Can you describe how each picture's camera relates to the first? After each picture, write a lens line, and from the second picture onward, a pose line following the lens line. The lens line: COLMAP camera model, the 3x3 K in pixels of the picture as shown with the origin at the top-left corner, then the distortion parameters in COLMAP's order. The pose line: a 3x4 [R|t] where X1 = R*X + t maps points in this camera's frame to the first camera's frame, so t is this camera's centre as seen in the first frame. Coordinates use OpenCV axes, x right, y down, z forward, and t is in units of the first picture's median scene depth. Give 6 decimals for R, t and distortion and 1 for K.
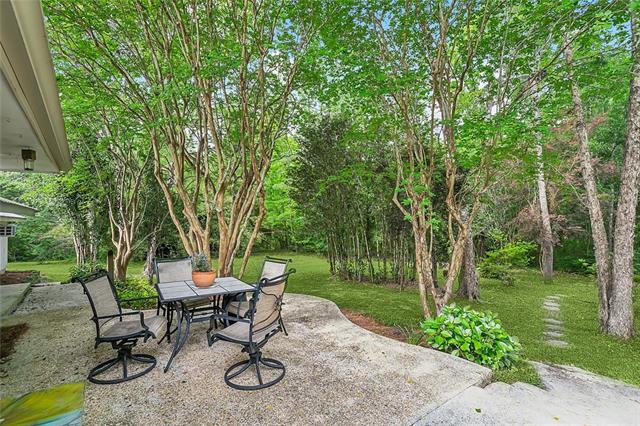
lens RADIAL K [[313.1, 0, 317.8], [0, 313.1, 211.2], [0, 0, 1]] dist [0.001412, 0.003546]
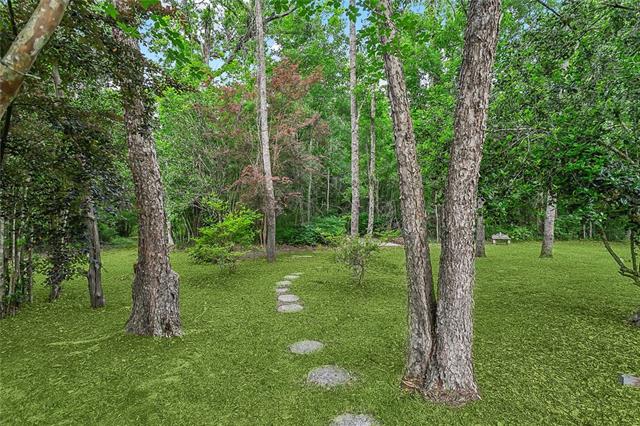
lens RADIAL K [[313.1, 0, 319.7], [0, 313.1, 207.3], [0, 0, 1]] dist [0.001412, 0.003546]
pose [[0.666584, -0.021440, 0.745122, 0.221113], [-0.013646, 0.999068, 0.040955, 0.056804], [-0.745305, -0.037468, 0.665670, 0.382307]]
